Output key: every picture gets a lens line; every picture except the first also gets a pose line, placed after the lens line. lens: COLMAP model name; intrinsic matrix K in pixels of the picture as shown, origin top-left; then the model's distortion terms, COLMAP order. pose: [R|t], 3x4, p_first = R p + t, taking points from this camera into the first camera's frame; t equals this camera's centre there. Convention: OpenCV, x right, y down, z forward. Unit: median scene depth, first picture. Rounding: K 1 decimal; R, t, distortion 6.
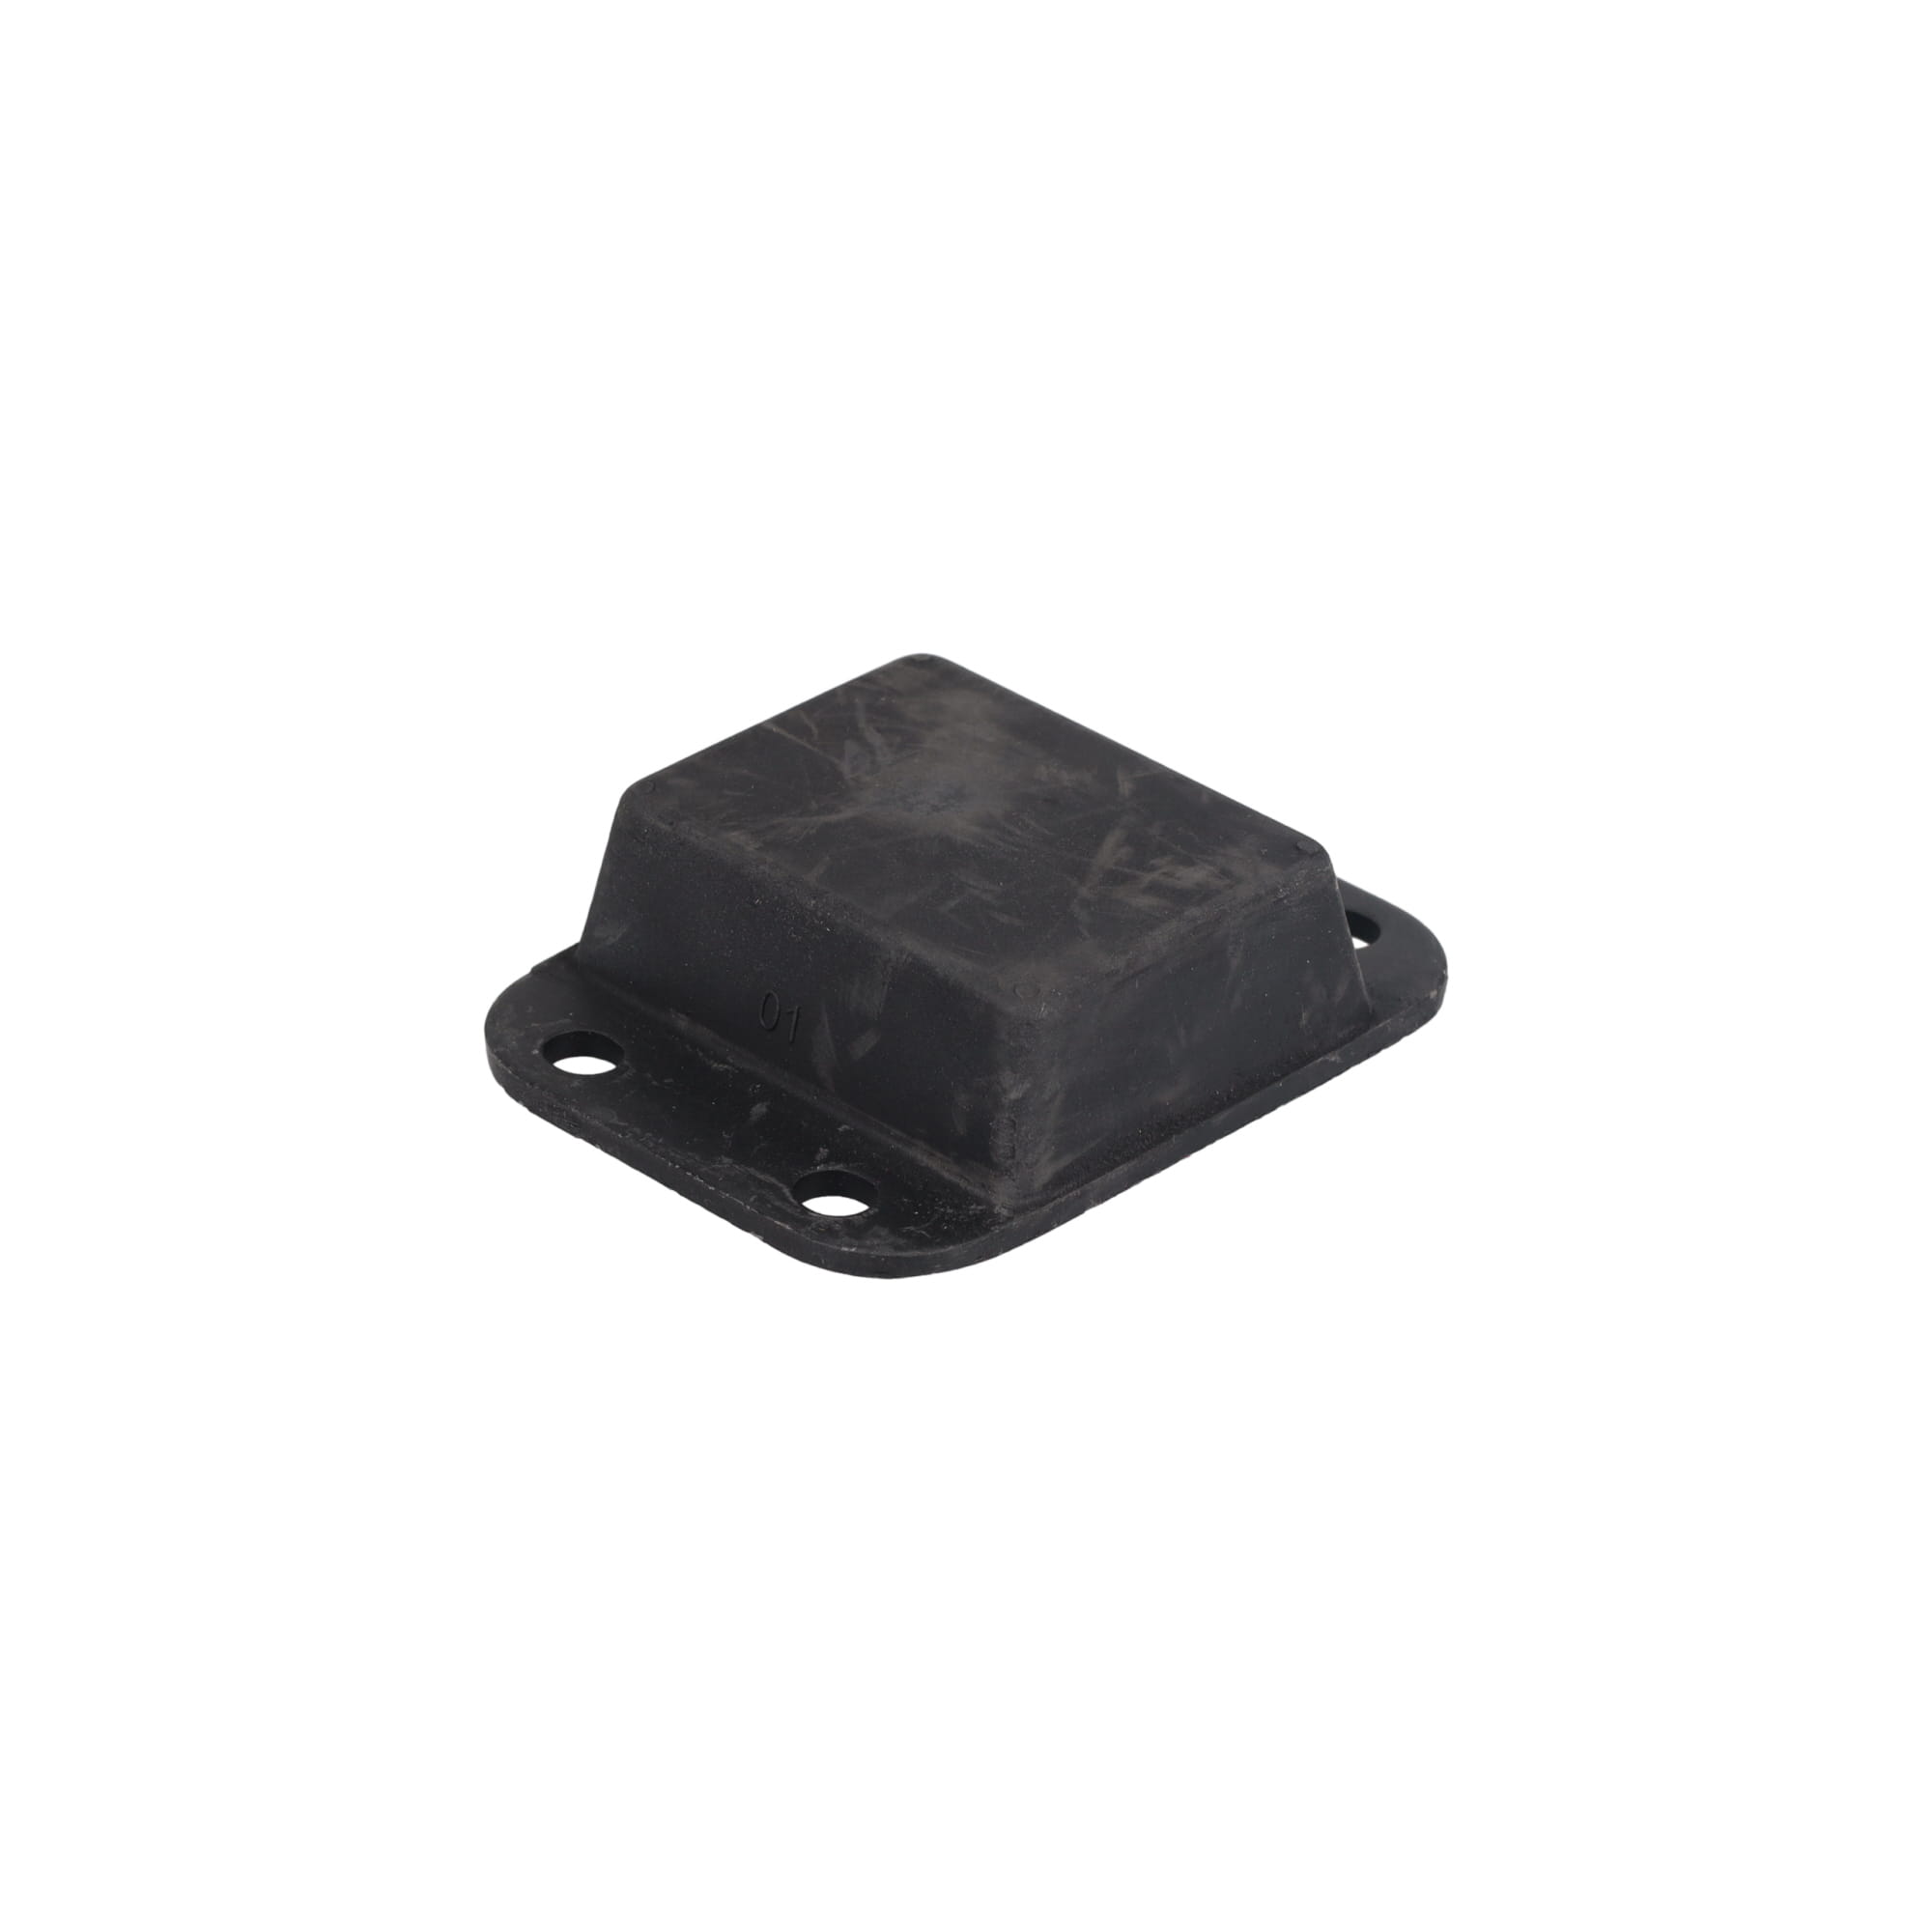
lens RADIAL K [[7790.3, 0, 966.0], [0, 7790.3, 966.0], [0, 0, 1]] dist [-0.056458, 0.062178]
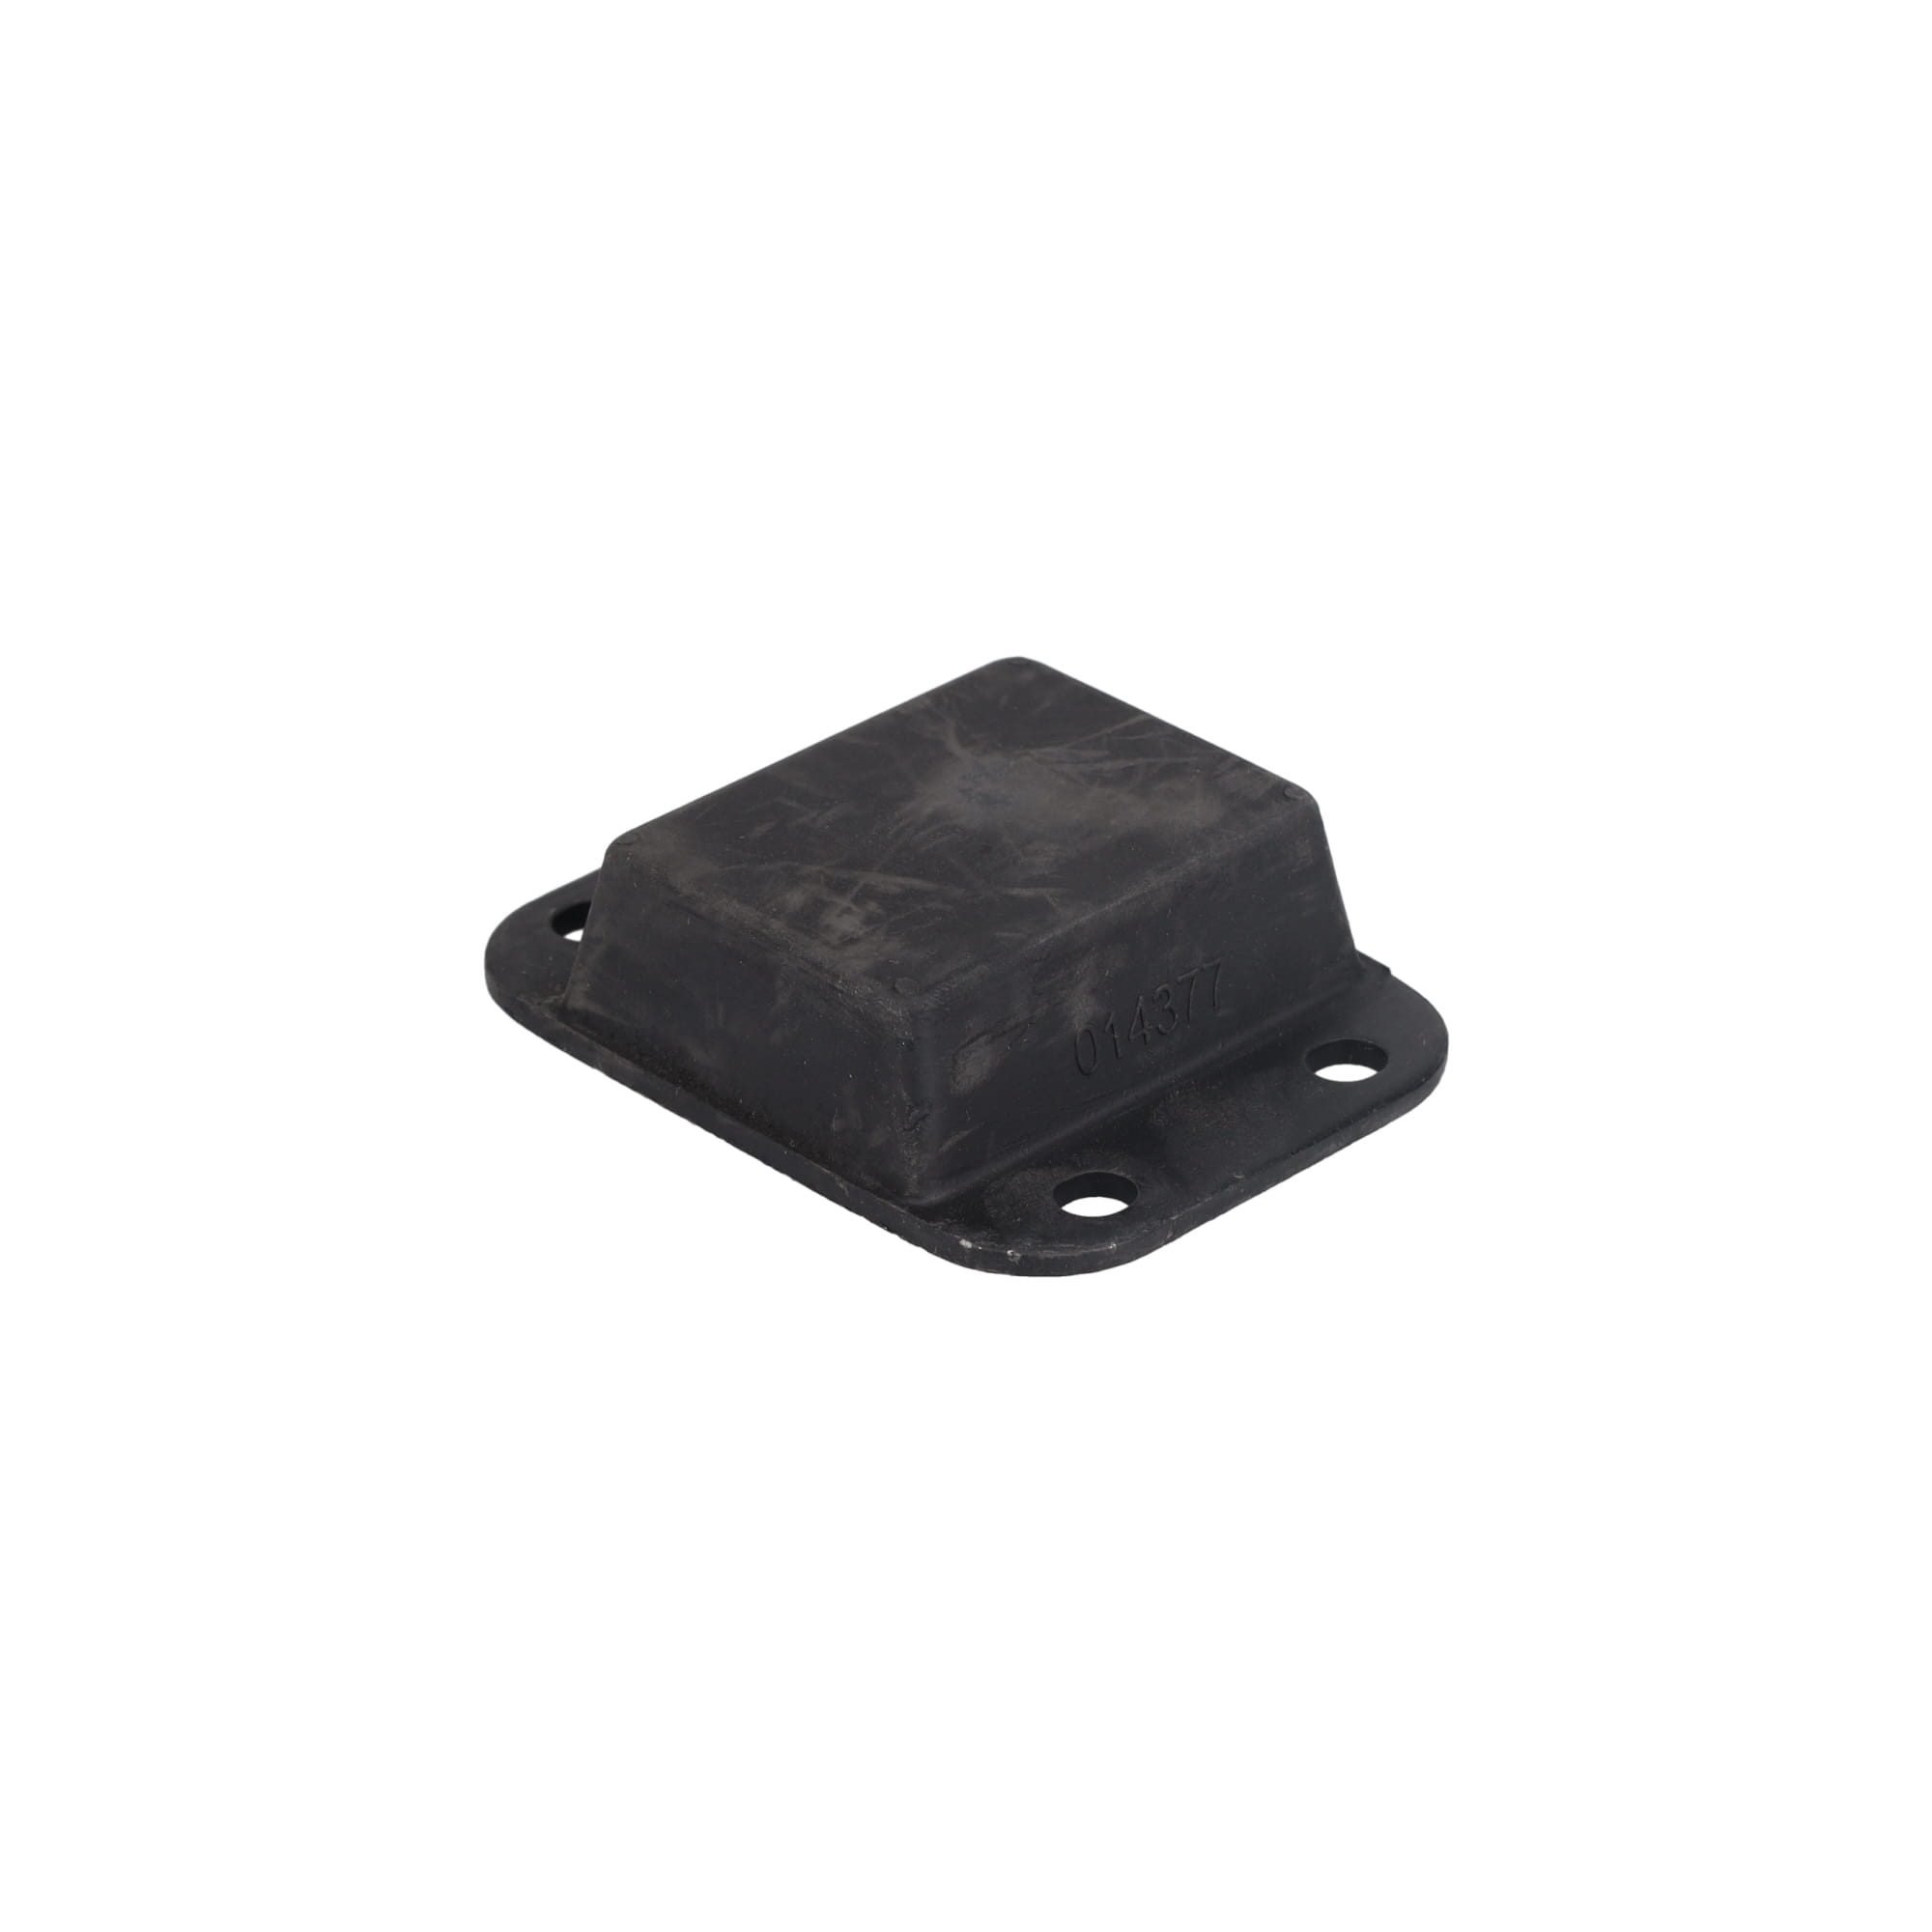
lens RADIAL K [[7790.3, 0, 966.0], [0, 7790.3, 966.0], [0, 0, 1]] dist [-0.056458, 0.062178]
pose [[-0.007192, 0.499155, -0.866483, 0.885499], [-0.520148, 0.738187, 0.429565, -0.438881], [0.854046, 0.453789, 0.254325, 0.762504]]
